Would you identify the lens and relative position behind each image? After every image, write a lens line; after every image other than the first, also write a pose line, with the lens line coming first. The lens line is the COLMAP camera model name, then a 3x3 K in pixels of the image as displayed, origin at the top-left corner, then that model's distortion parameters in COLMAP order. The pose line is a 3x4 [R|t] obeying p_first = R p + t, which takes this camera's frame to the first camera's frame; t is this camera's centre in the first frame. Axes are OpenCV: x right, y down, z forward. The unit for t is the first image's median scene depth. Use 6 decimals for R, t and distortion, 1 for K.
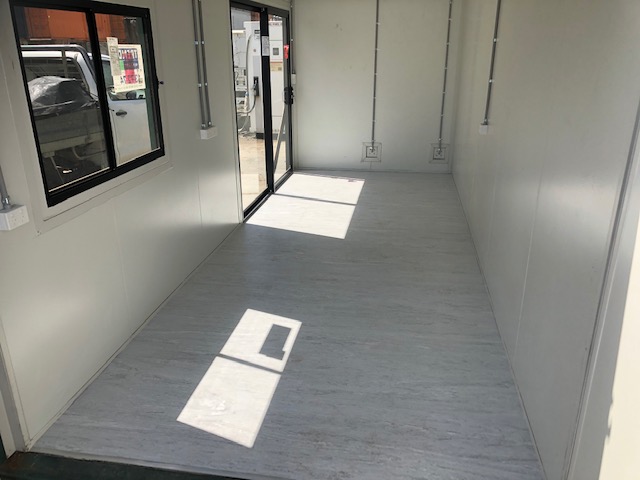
lens RADIAL K [[524.8, 0, 325.2], [0, 524.8, 245.7], [0, 0, 1]] dist [0.010170, -0.013340]
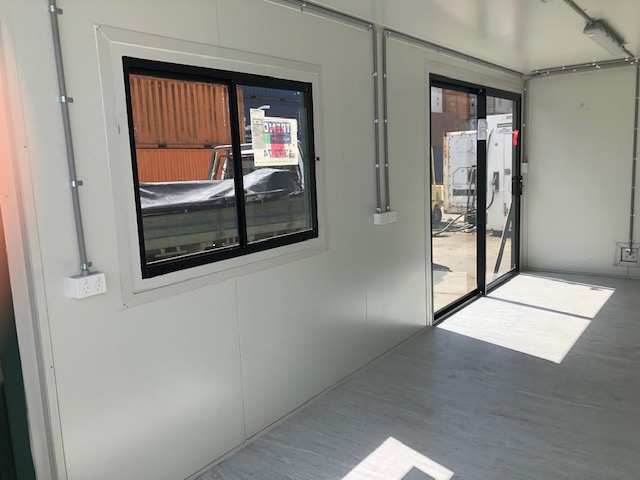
lens RADIAL K [[524.8, 0, 313.9], [0, 524.8, 235.5], [0, 0, 1]] dist [0.010170, -0.013340]
pose [[0.872542, 0.030136, -0.487608, 0.094806], [-0.131768, 0.975623, -0.175493, -0.013564], [0.470433, 0.217376, 0.855243, 0.177539]]
